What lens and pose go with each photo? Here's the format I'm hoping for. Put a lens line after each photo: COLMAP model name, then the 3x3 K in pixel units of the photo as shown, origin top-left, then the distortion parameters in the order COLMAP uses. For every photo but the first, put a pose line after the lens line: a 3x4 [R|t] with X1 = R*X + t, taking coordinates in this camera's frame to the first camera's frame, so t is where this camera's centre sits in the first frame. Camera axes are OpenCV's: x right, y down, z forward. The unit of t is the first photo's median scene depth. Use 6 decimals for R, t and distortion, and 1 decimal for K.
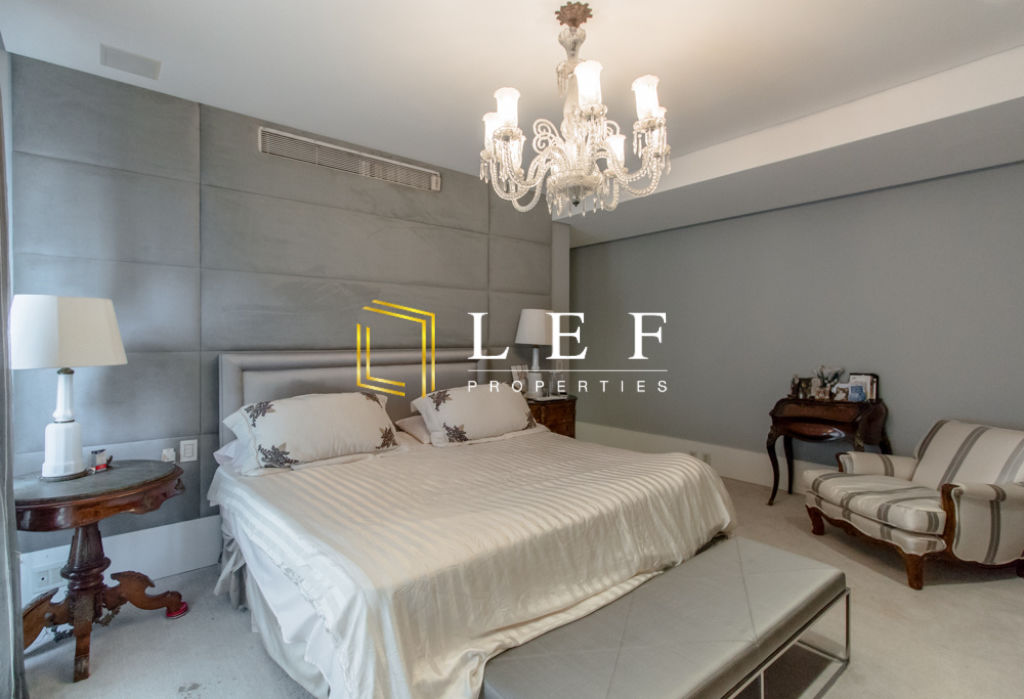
lens RADIAL K [[495.7, 0, 511.3], [0, 495.7, 345.6], [0, 0, 1]] dist [-0.001926, -0.000391]
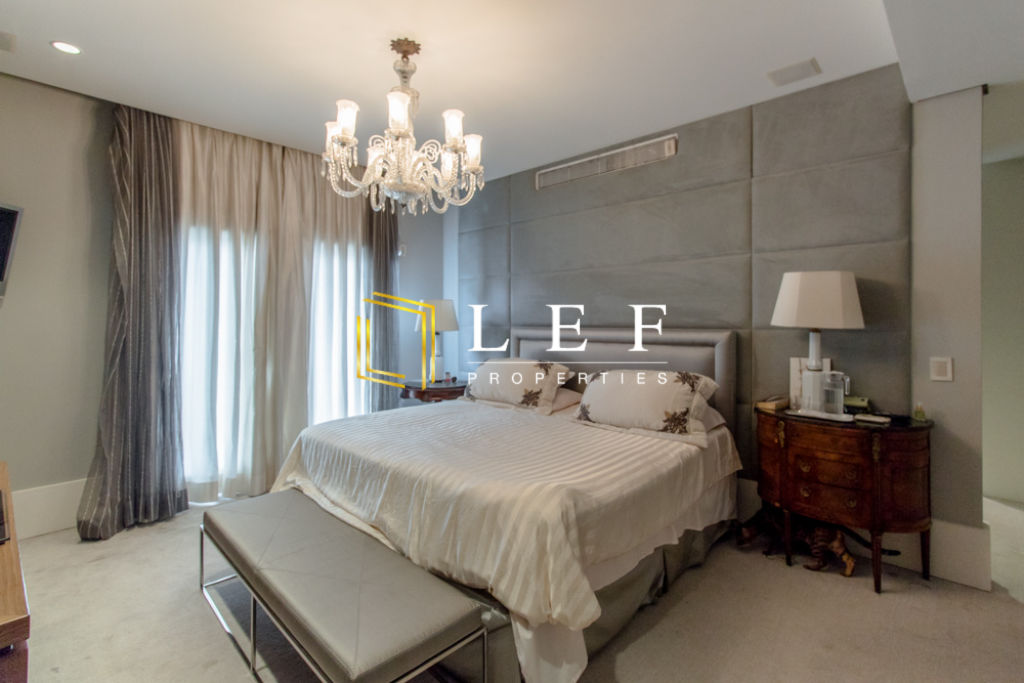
lens RADIAL K [[477.5, 0, 492.7], [0, 477.5, 314.7], [0, 0, 1]] dist [-0.001623, -0.000042]
pose [[0.090254, -0.004277, -0.995910, 0.911668], [-0.011767, 0.999916, -0.005360, -0.014537], [0.995849, 0.012202, 0.090196, 0.778875]]
